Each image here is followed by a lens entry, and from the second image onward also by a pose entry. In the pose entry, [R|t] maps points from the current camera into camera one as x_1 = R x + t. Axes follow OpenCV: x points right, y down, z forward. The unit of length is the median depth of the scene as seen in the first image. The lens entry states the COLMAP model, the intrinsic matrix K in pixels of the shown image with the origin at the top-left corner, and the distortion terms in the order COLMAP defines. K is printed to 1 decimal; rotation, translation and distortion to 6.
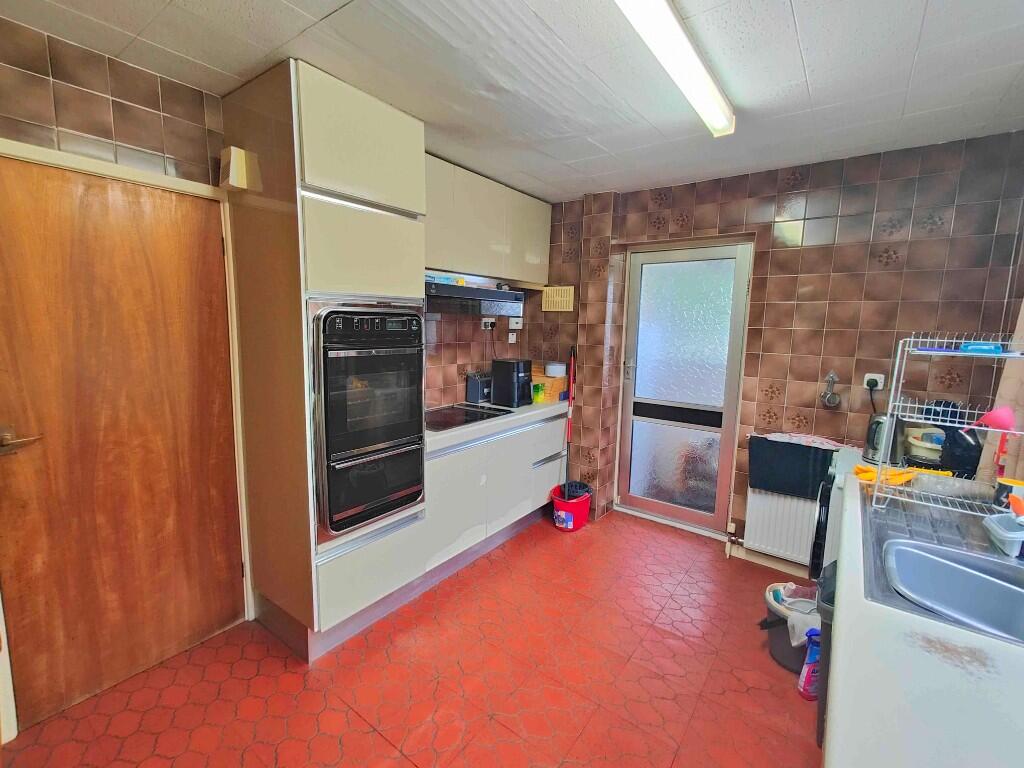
lens RADIAL K [[455.2, 0, 510.4], [0, 455.2, 381.9], [0, 0, 1]] dist [0.018123, 0.000667]
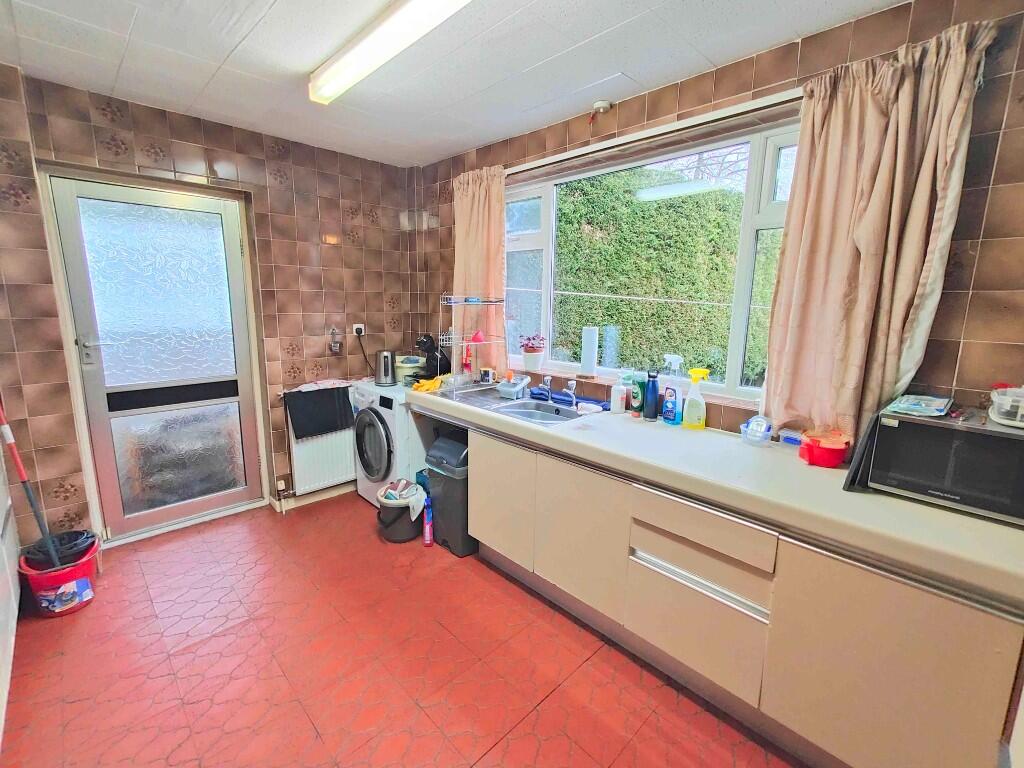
lens RADIAL K [[455.2, 0, 508.6], [0, 455.2, 380.5], [0, 0, 1]] dist [0.018123, 0.000667]
pose [[0.164019, -0.198362, 0.966307, -0.391959], [0.124984, 0.975858, 0.179108, -0.033846], [-0.978507, 0.091396, 0.184852, 0.286208]]
